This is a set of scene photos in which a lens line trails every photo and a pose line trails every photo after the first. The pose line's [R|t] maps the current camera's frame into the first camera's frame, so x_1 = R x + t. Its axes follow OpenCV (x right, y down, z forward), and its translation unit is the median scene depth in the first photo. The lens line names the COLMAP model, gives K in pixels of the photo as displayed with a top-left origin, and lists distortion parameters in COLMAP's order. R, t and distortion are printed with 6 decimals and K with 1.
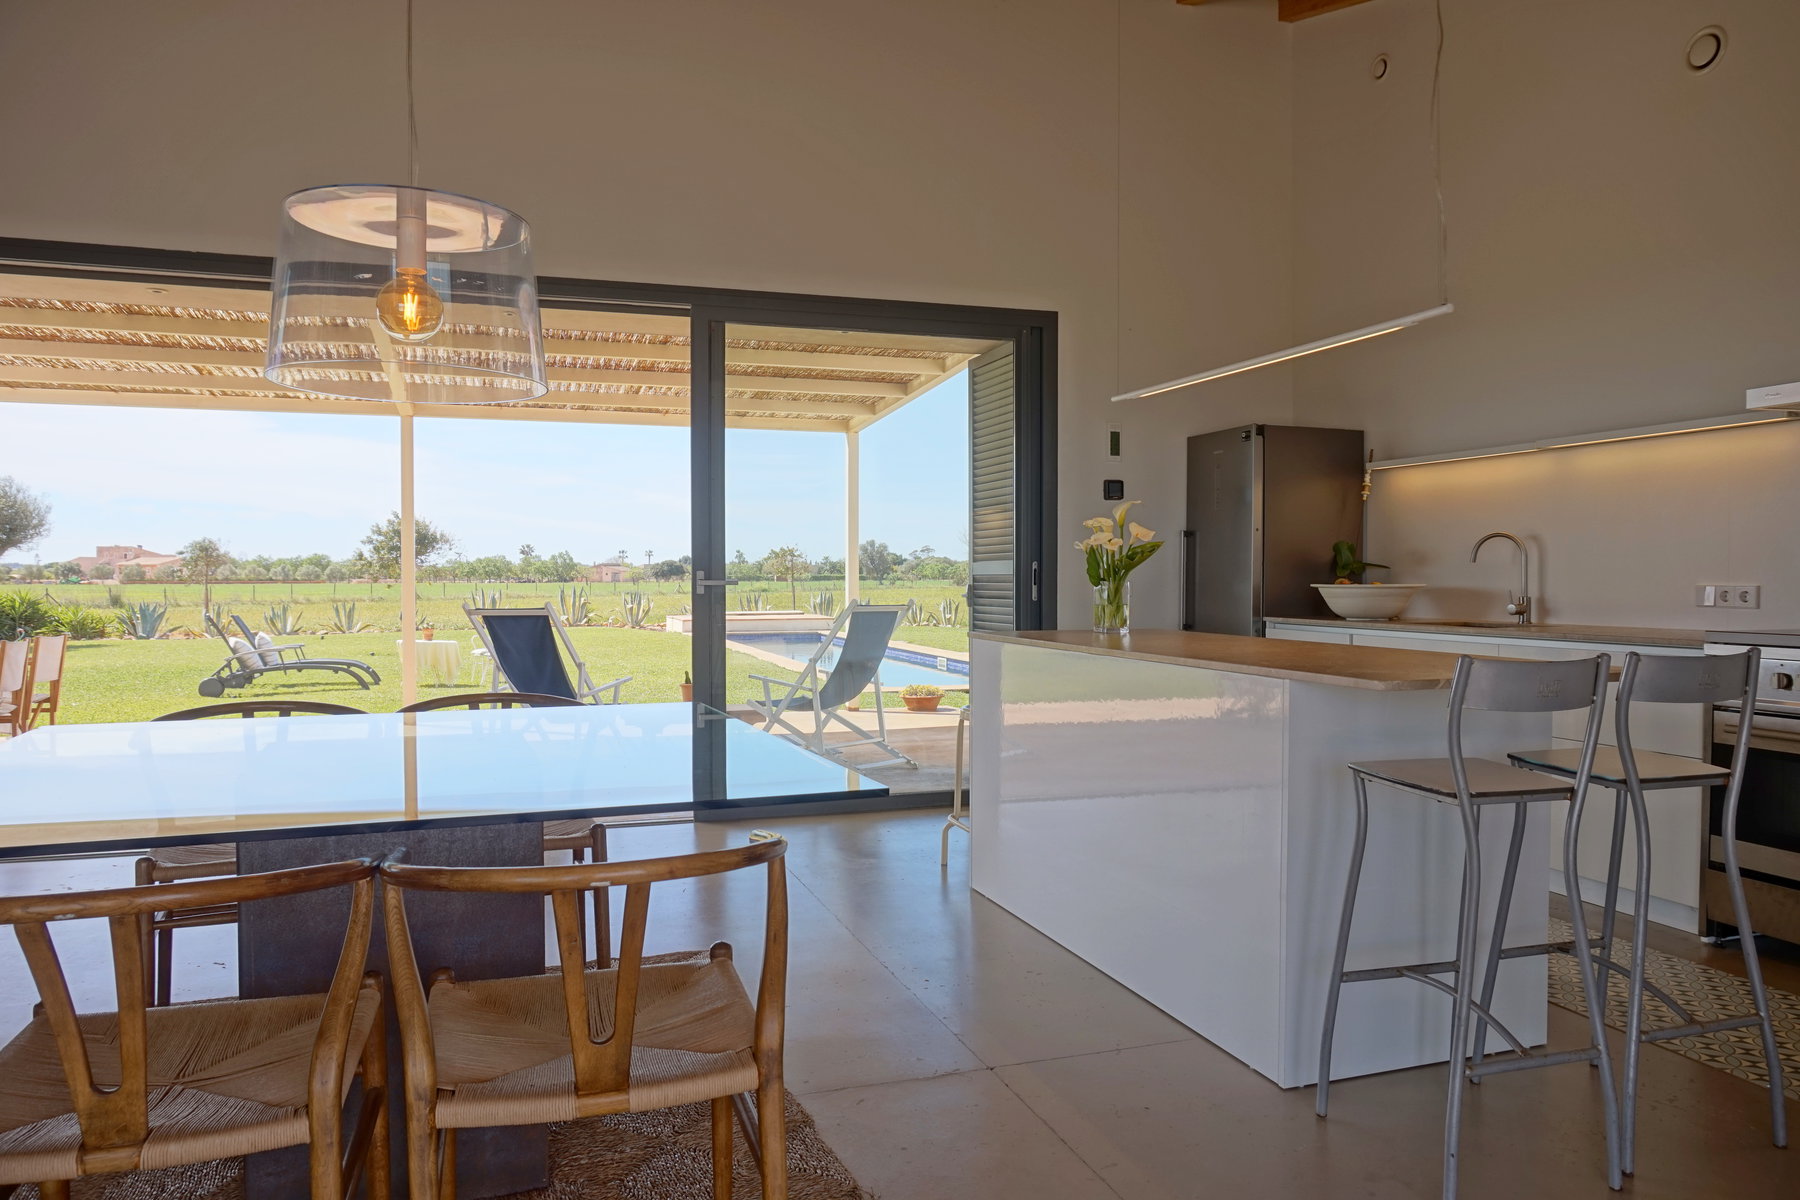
lens RADIAL K [[1223.6, 0, 919.3], [0, 1223.6, 605.5], [0, 0, 1]] dist [-0.036490, 0.030383]
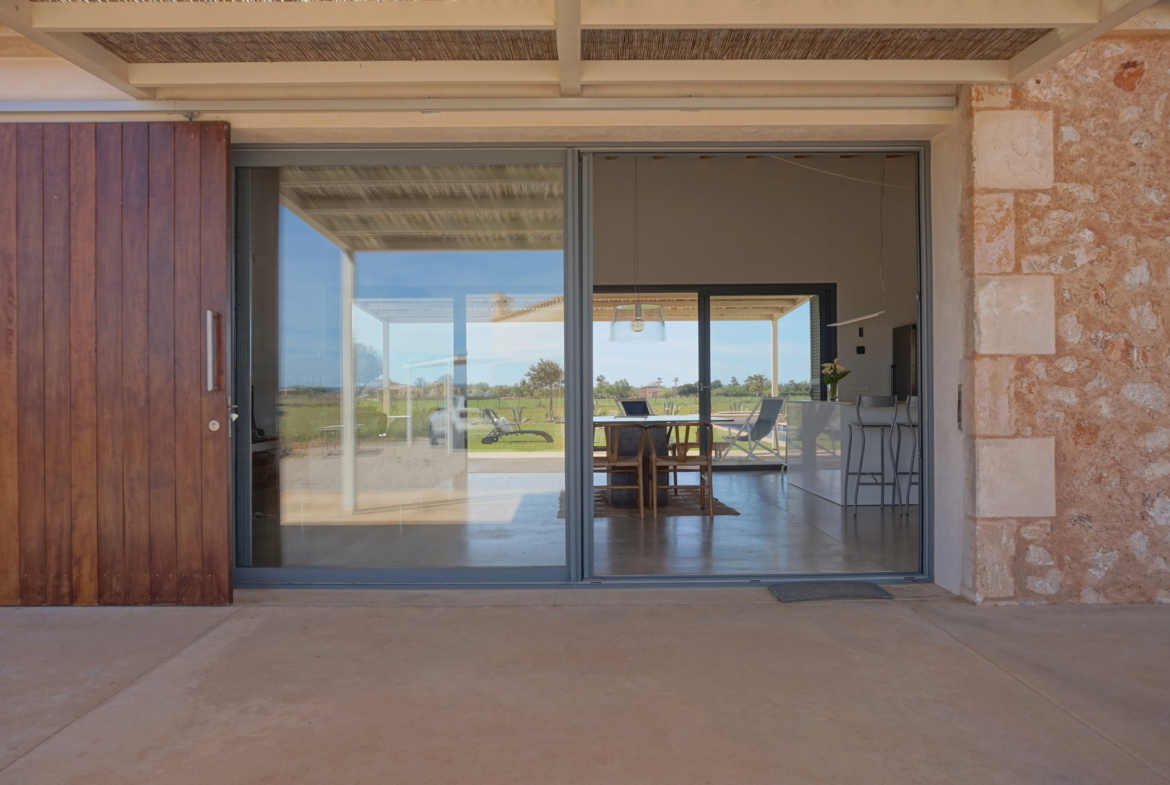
lens RADIAL K [[828.1, 0, 585.0], [0, 828.1, 392.5], [0, 0, 1]] dist [-0.004311, -0.001429]
pose [[0.947260, -0.008665, -0.320350, 0.196958], [0.000221, 0.999652, -0.026387, 0.048002], [0.320467, 0.024924, 0.946932, -0.988710]]
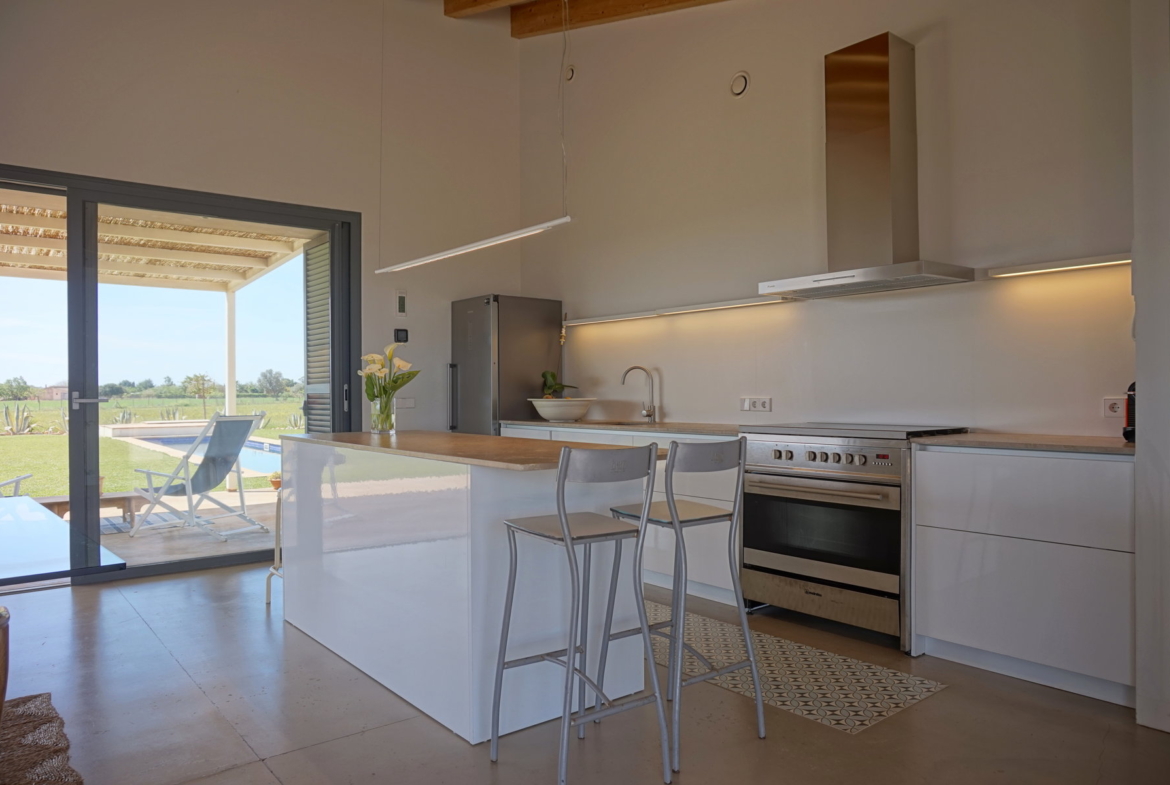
lens RADIAL K [[795.3, 0, 597.5], [0, 795.3, 396.1], [0, 0, 1]] dist [-0.036490, 0.030383]
pose [[0.939641, -0.005431, 0.342120, 0.063732], [0.012658, 0.999741, -0.018895, -0.000861], [-0.341929, 0.022085, 0.939466, 0.025264]]
